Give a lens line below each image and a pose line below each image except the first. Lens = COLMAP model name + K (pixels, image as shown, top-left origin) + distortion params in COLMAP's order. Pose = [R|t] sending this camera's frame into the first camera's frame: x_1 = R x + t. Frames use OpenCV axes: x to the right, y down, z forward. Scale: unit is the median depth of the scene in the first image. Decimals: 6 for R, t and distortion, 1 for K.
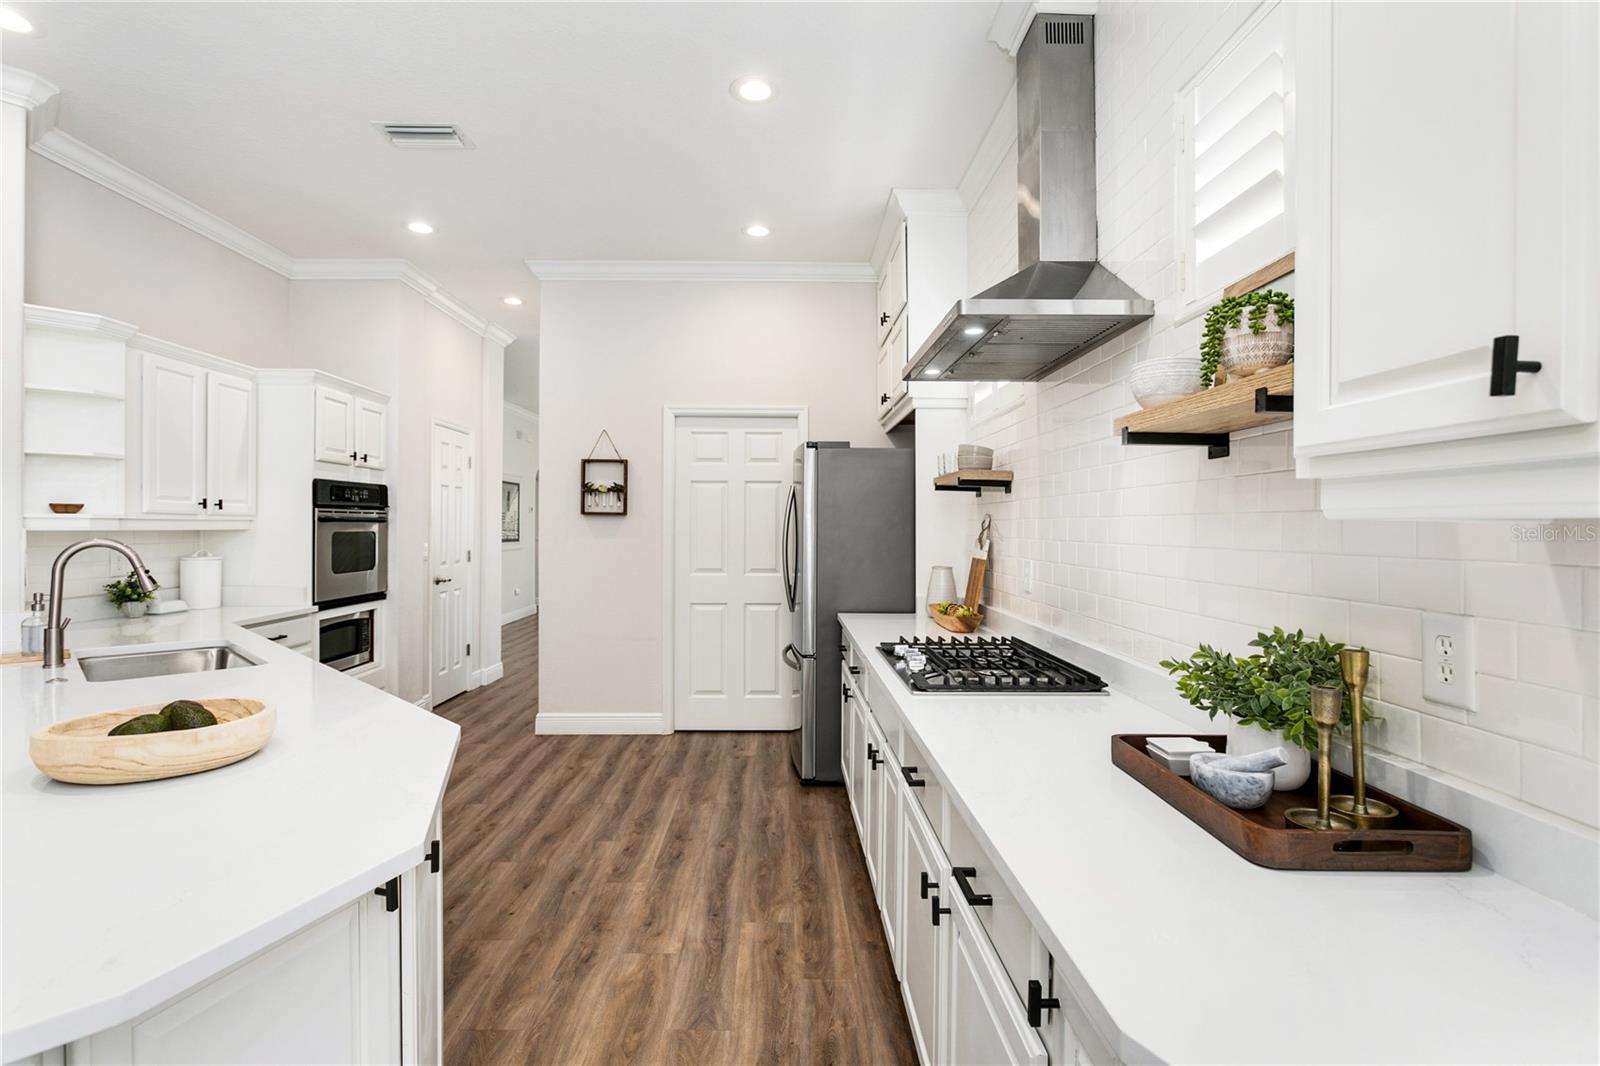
lens RADIAL K [[773.6, 0, 785.1], [0, 773.6, 520.3], [0, 0, 1]] dist [-0.018873, 0.009452]
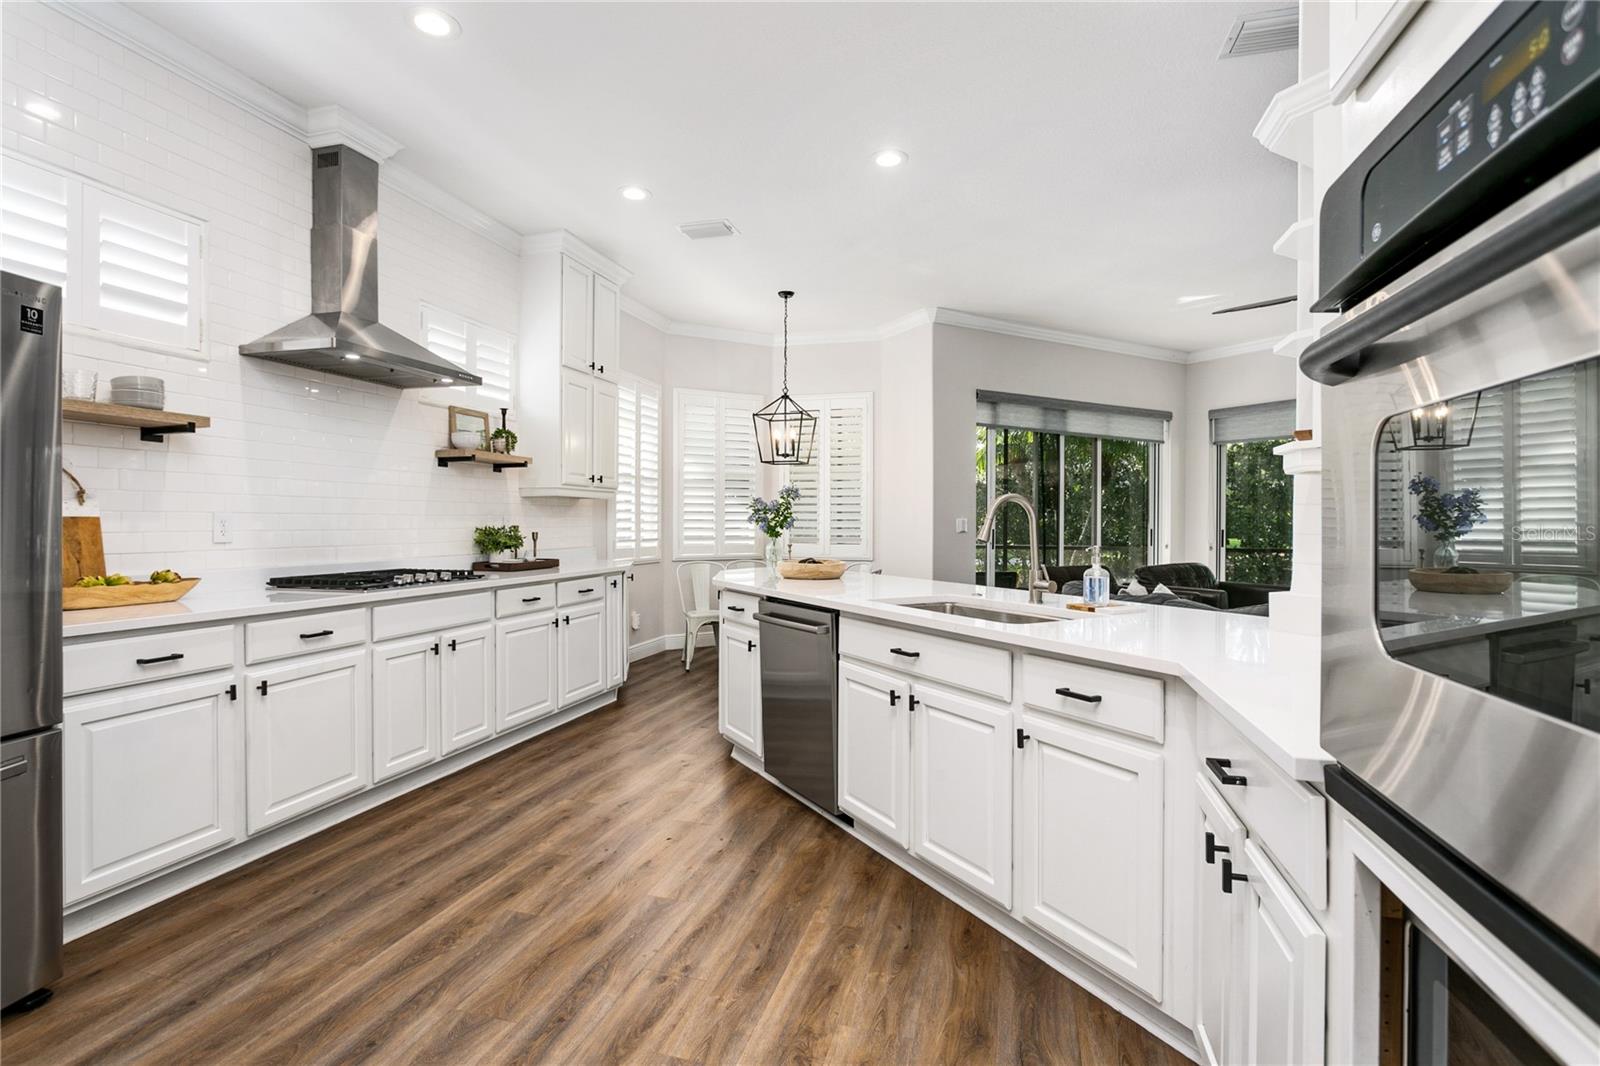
lens RADIAL K [[773.6, 0, 785.1], [0, 773.6, 520.3], [0, 0, 1]] dist [-0.018873, 0.009452]
pose [[-0.954866, -0.007650, 0.296939, -0.682024], [-0.010788, 0.999902, -0.008932, 0.057337], [-0.296841, -0.011732, -0.954855, 1.635117]]
